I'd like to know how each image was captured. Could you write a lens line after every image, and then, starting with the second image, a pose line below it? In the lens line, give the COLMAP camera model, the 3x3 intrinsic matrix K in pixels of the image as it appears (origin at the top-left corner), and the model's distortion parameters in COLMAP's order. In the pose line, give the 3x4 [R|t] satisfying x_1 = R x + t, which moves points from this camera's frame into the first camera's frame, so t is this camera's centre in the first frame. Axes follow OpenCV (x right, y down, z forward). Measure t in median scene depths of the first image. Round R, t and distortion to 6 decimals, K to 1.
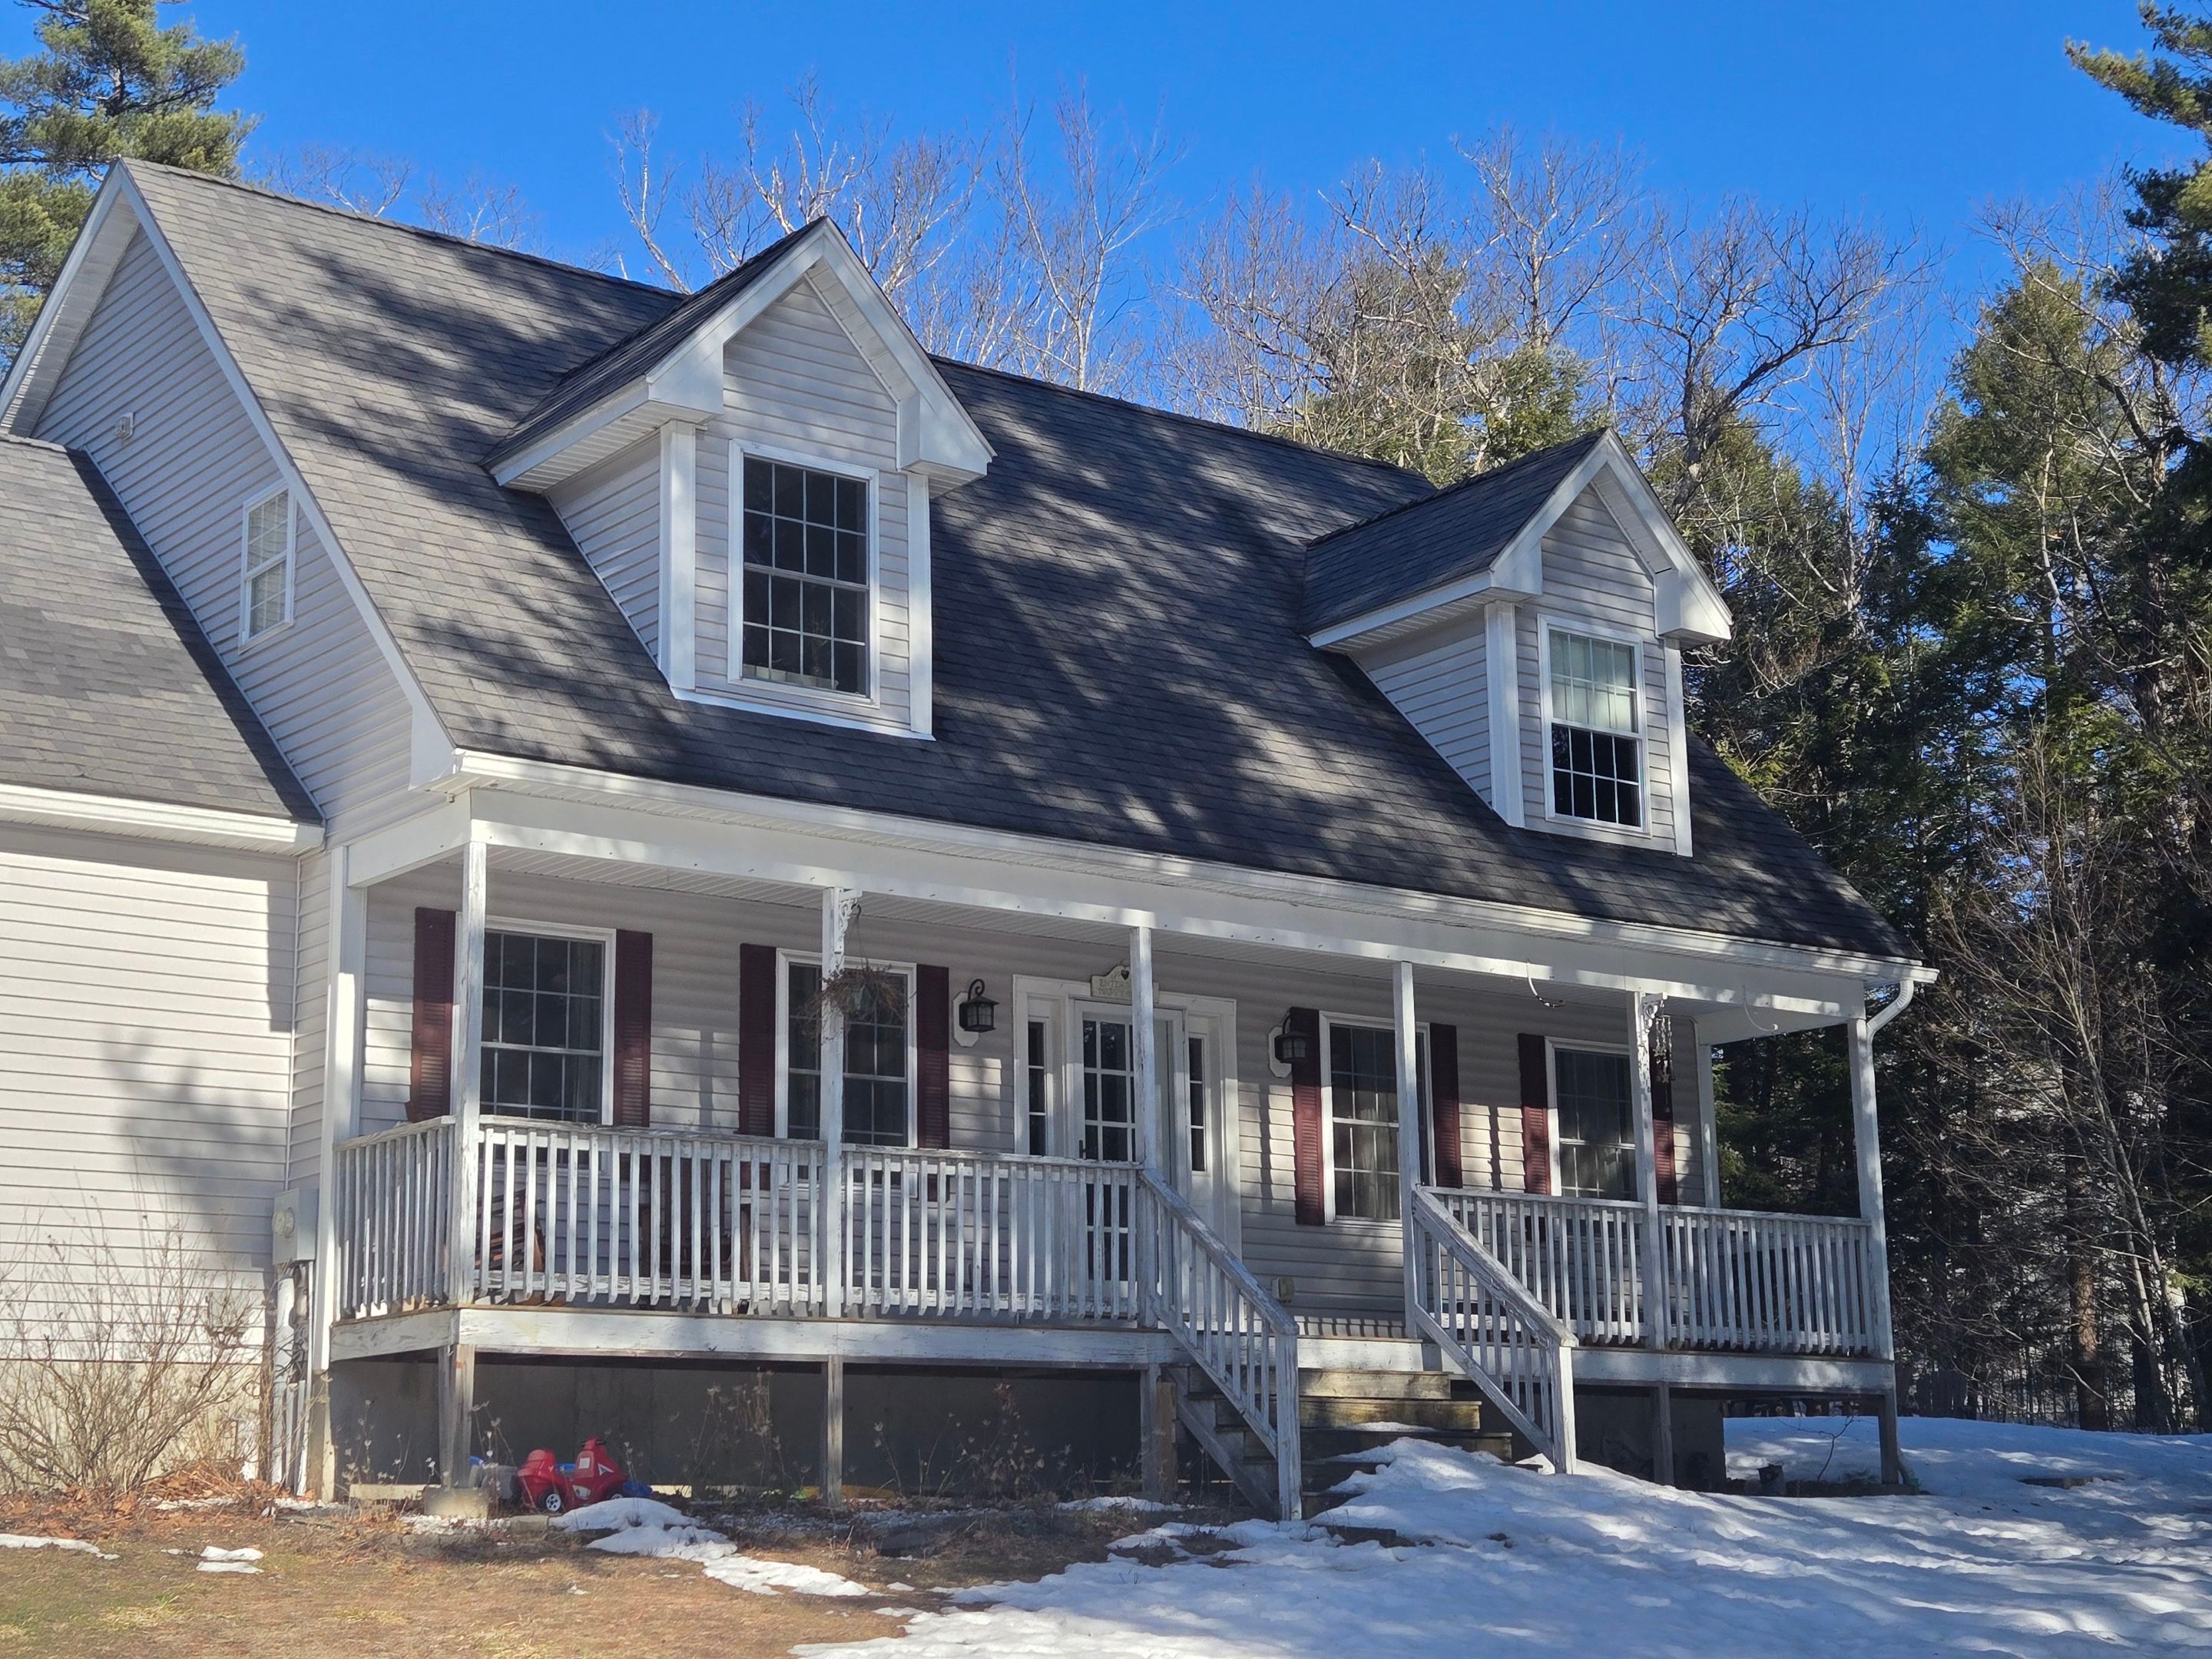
lens RADIAL K [[3336.5, 0, 1062.5], [0, 3336.5, 847.9], [0, 0, 1]] dist [0.089431, 0.000000]
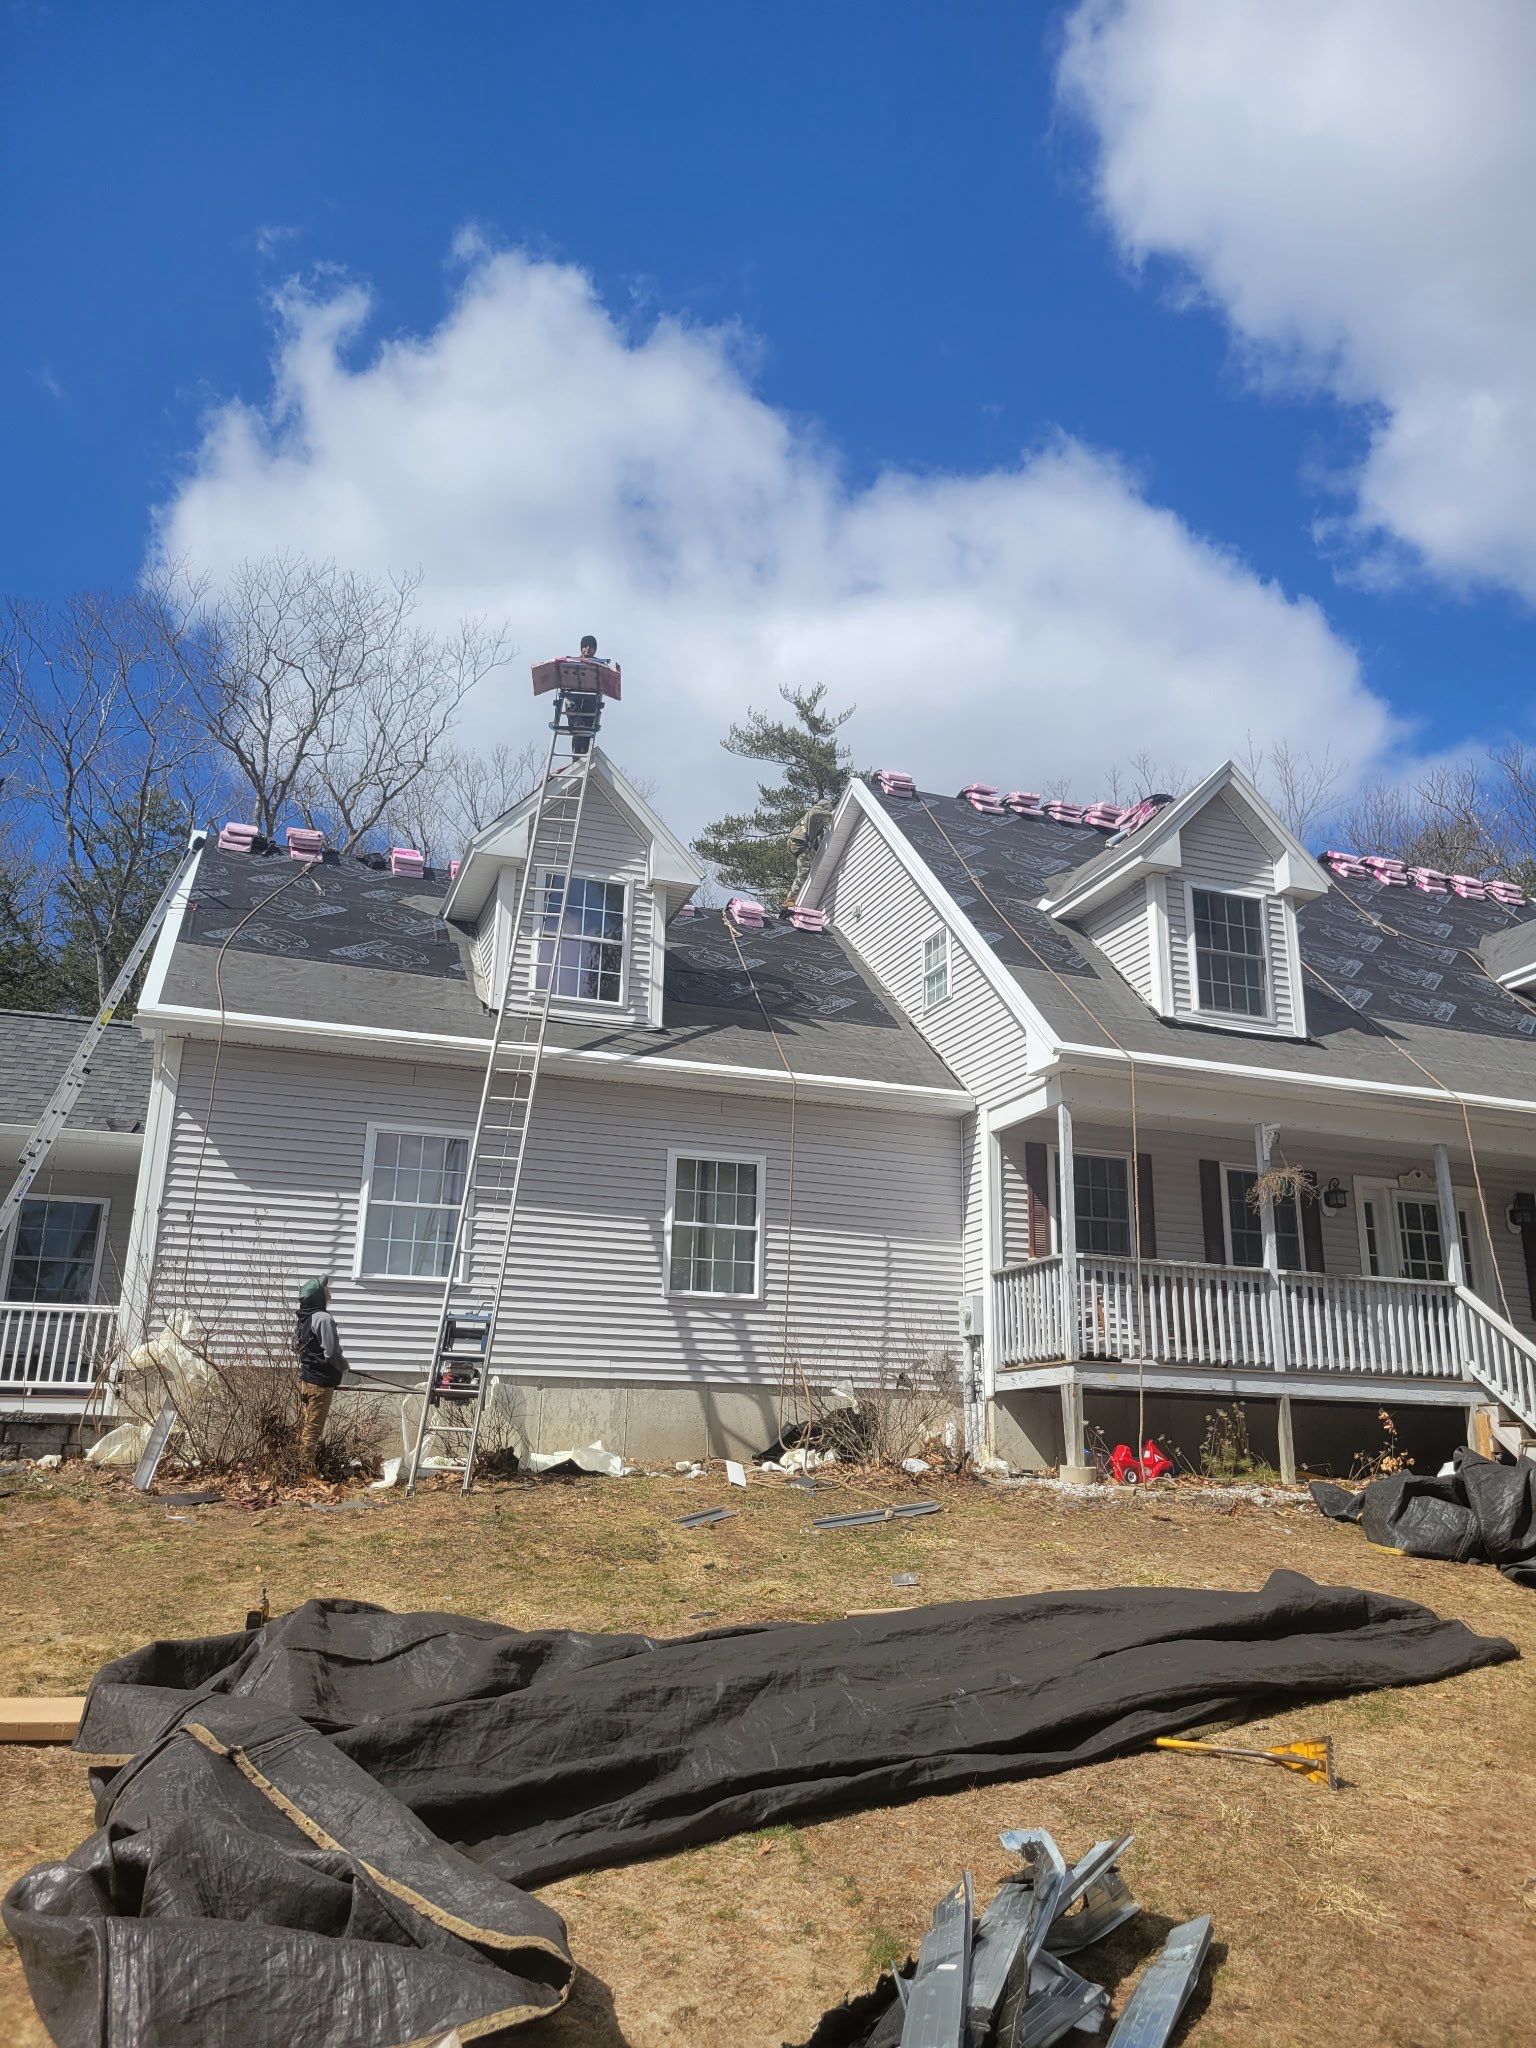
lens RADIAL K [[1525.2, 0, 800.6], [0, 1525.2, 989.1], [0, 0, 1]] dist [0.036029, -0.025923]
pose [[0.959907, -0.058612, -0.274121, -0.067426], [0.029626, 0.993632, -0.108714, 0.019425], [0.278747, 0.096234, 0.955531, 0.132654]]
